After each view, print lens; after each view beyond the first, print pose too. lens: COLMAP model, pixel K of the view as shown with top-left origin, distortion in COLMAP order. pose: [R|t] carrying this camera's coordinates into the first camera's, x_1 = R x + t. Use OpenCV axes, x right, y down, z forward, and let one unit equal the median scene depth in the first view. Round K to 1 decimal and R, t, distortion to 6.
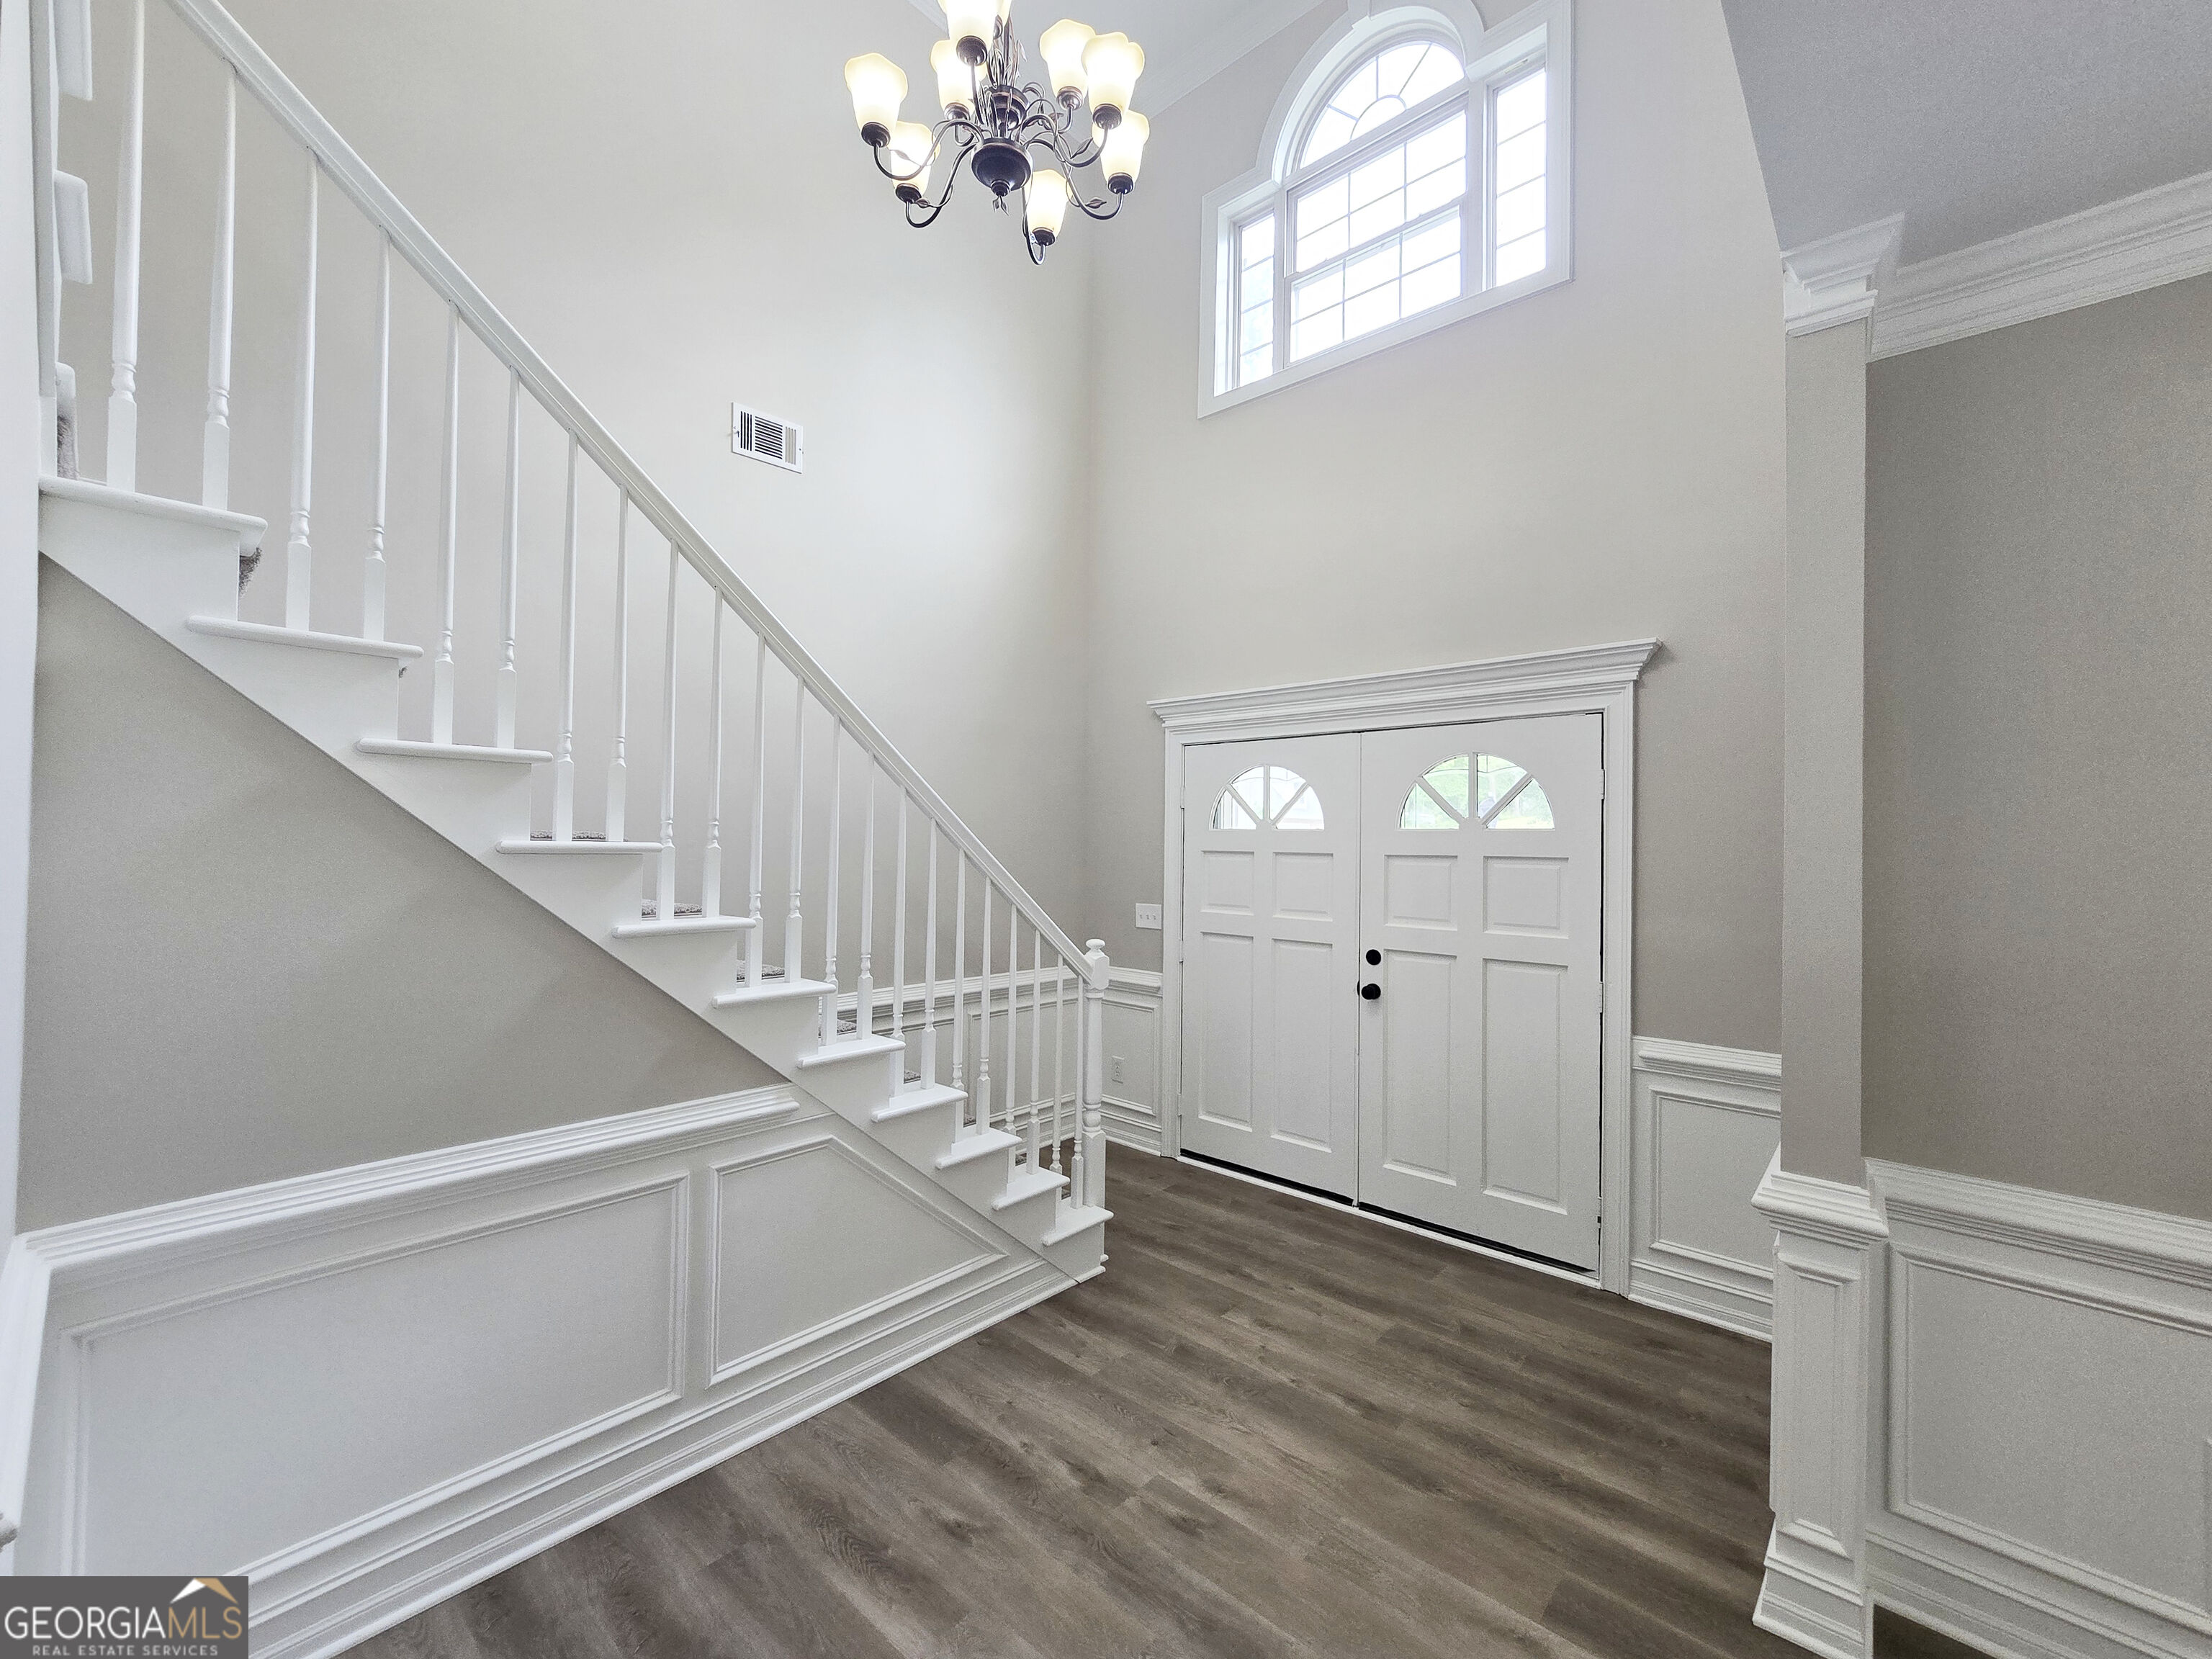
lens RADIAL K [[907.3, 0, 1105.8], [0, 907.3, 831.6], [0, 0, 1]] dist [-0.003649, 0.000678]
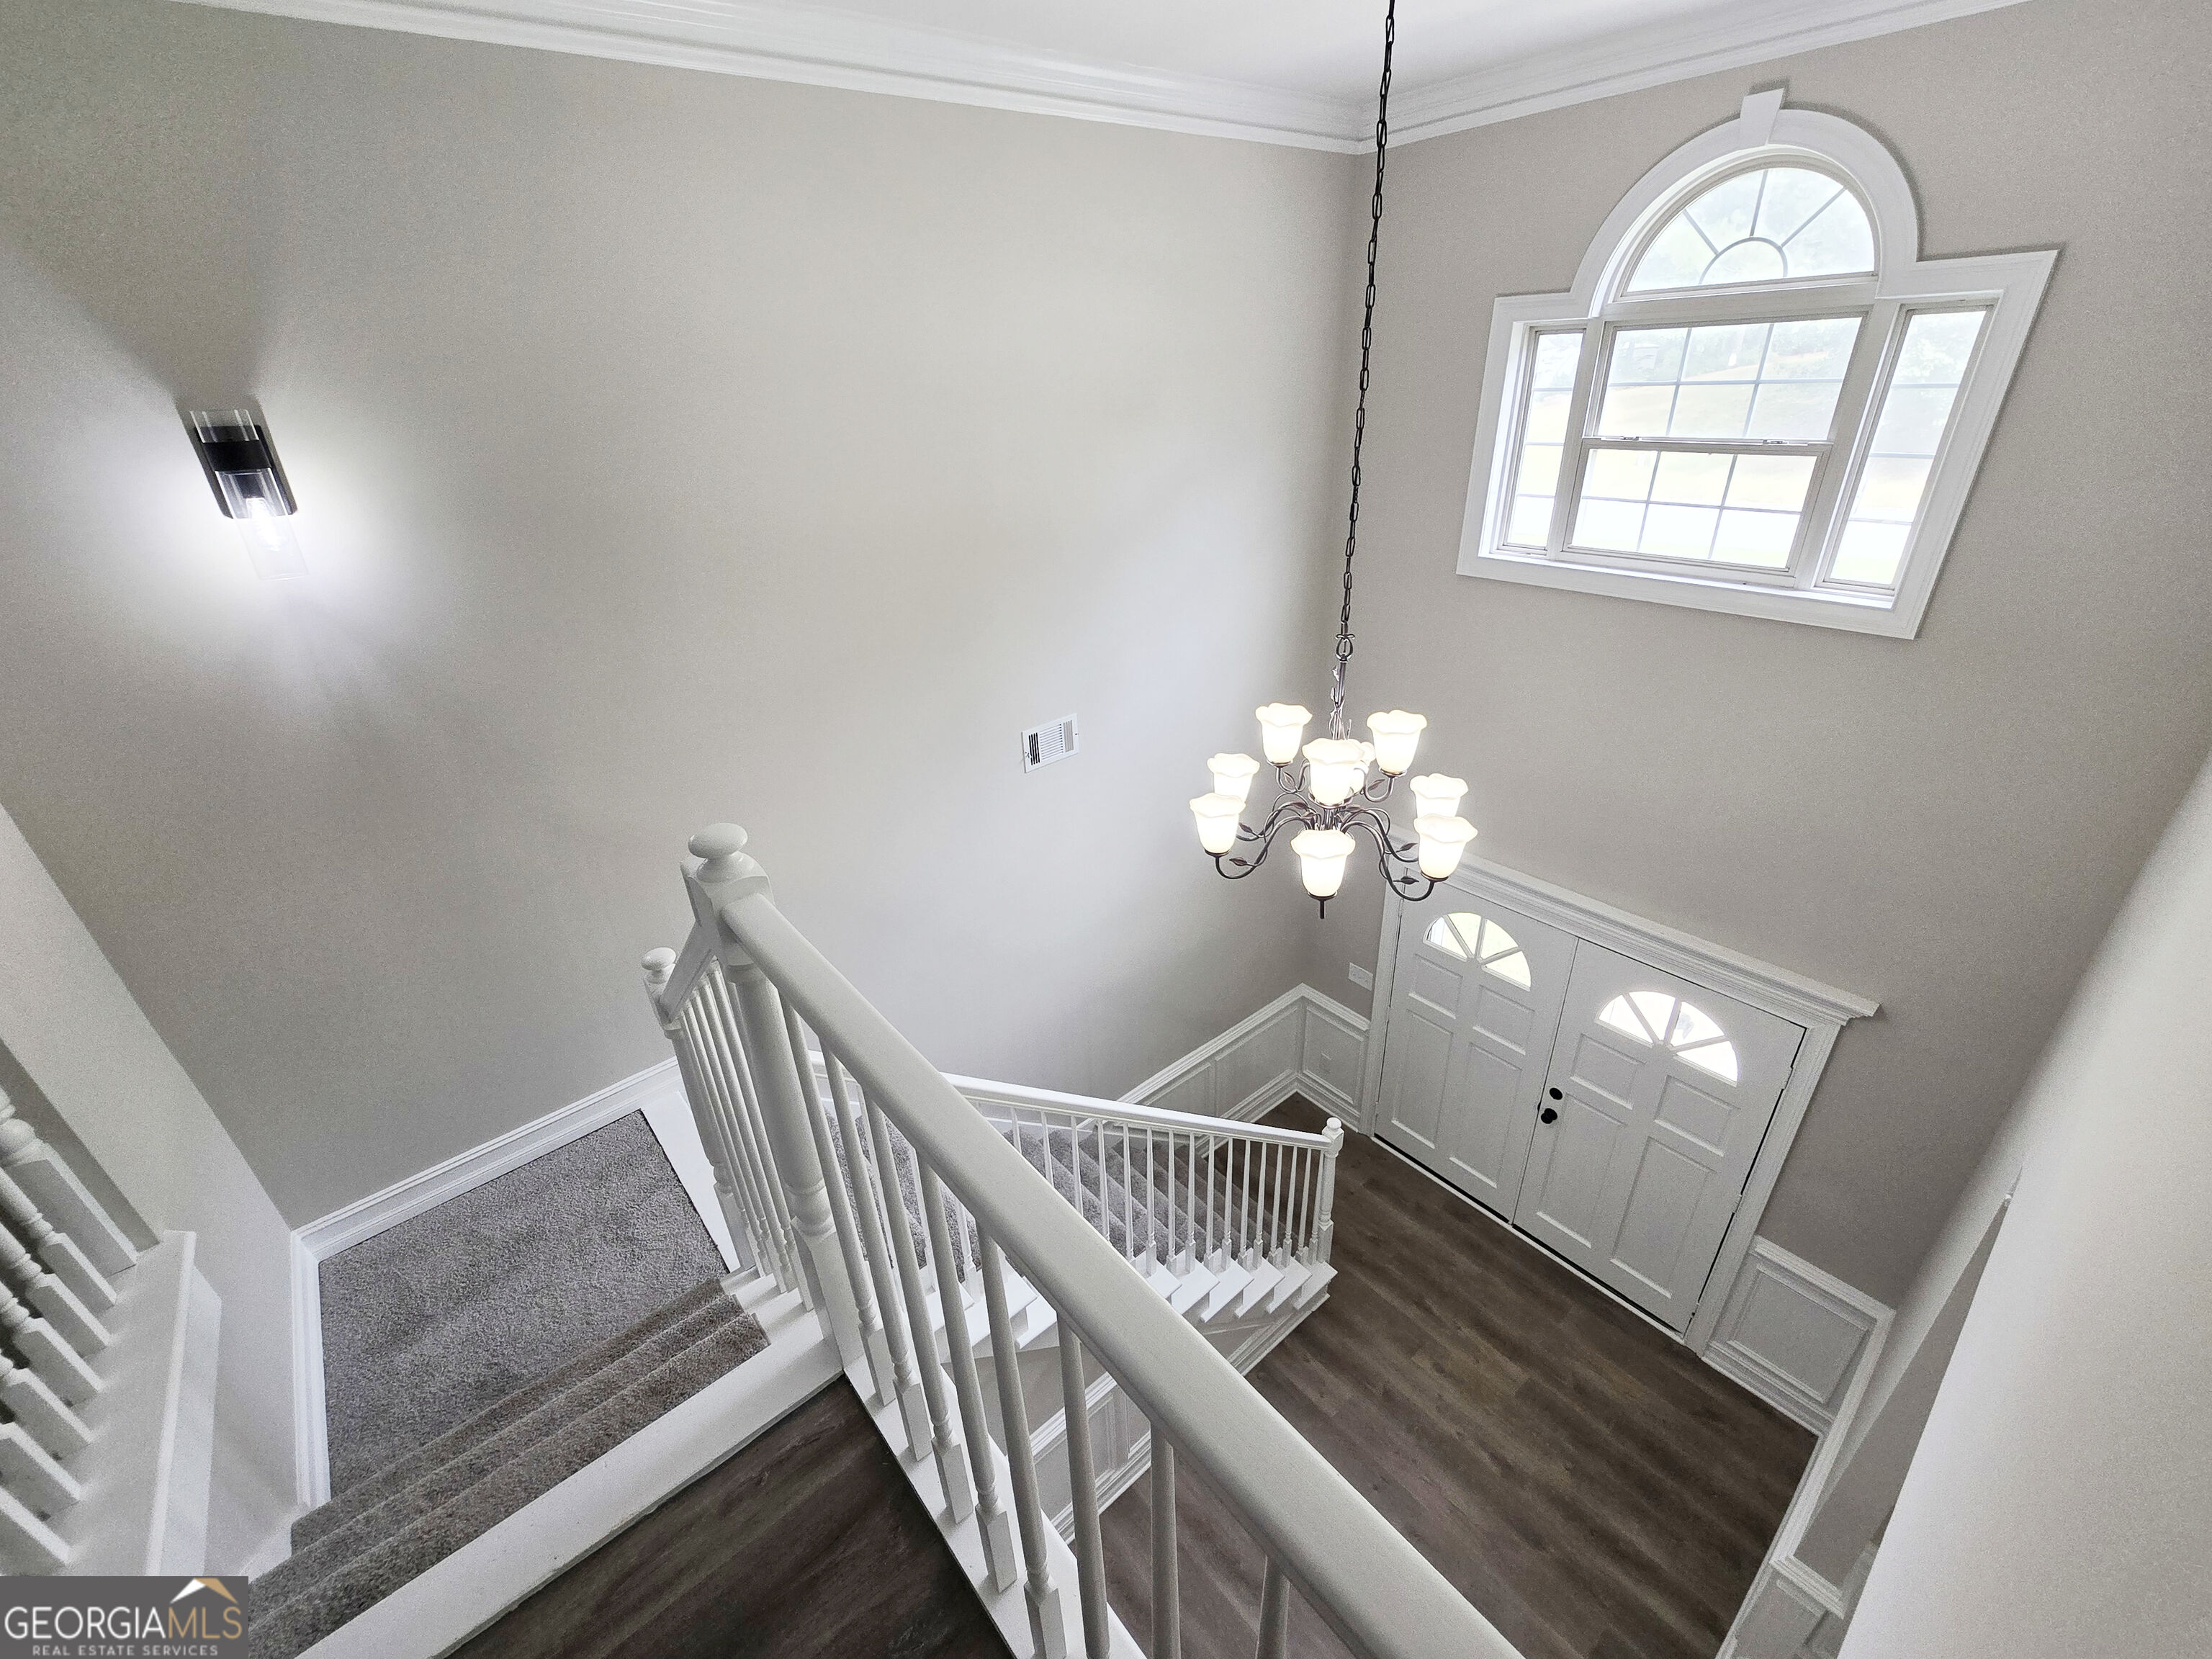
lens RADIAL K [[907.3, 0, 1107.6], [0, 907.3, 828.9], [0, 0, 1]] dist [-0.003649, 0.000678]
pose [[0.988654, 0.013722, -0.149583, -0.152108], [0.058535, 0.881903, 0.467783, -0.928499], [0.138336, -0.471231, 0.871094, 0.004903]]
